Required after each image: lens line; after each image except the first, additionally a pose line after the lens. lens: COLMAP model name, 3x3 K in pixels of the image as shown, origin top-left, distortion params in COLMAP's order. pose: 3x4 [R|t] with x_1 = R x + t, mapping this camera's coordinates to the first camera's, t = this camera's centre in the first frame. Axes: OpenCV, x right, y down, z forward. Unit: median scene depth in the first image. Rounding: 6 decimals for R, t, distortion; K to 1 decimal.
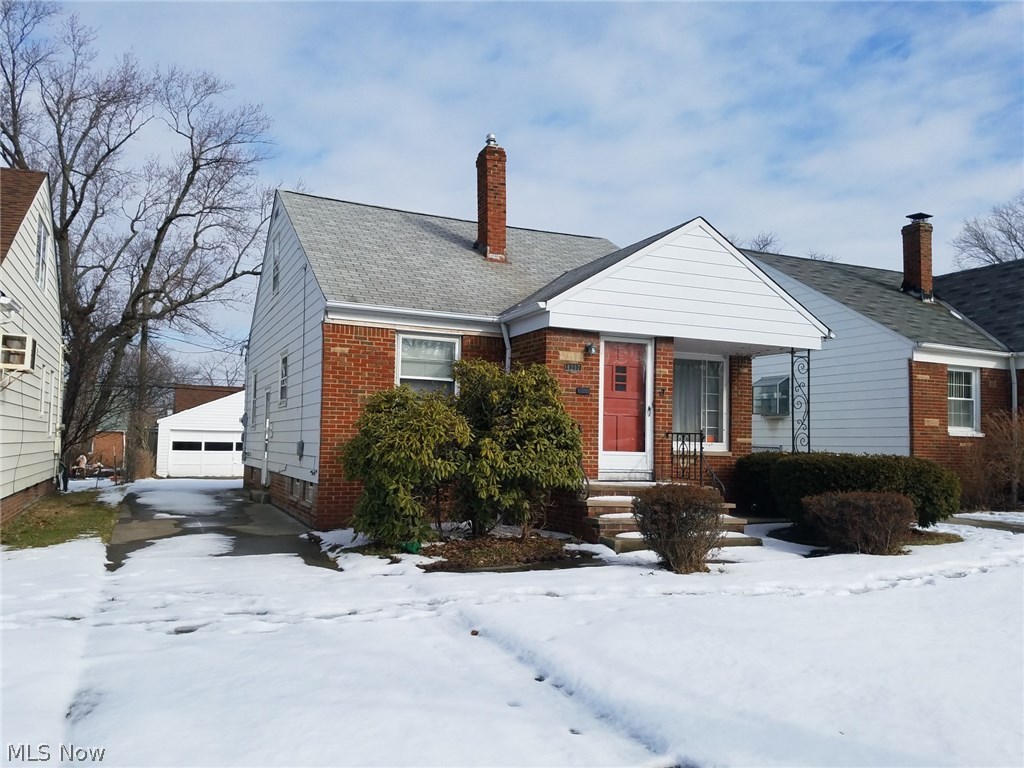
lens RADIAL K [[791.1, 0, 524.2], [0, 791.1, 385.2], [0, 0, 1]] dist [0.188742, -0.318550]
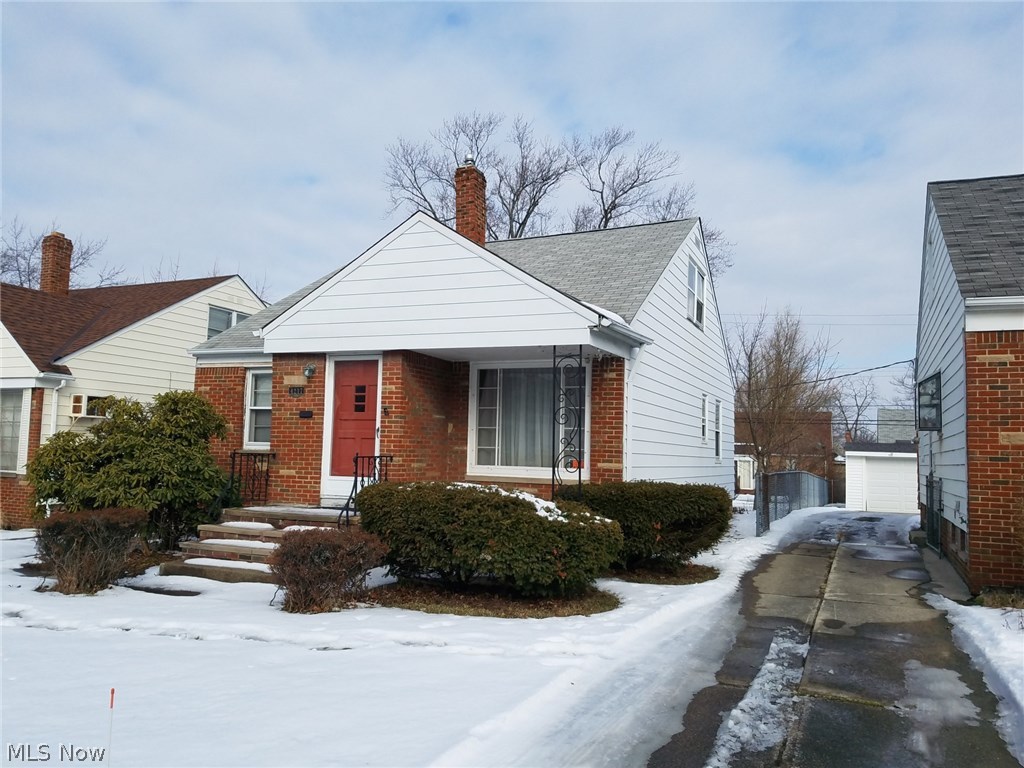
lens RADIAL K [[811.9, 0, 512.0], [0, 811.9, 384.0], [0, 0, 1]] dist [0.317645, 0.000588]
pose [[0.661212, -0.068928, -0.747026, 0.979153], [0.040983, 0.997602, -0.055773, 0.036332], [0.749079, 0.006263, 0.662451, 0.491011]]
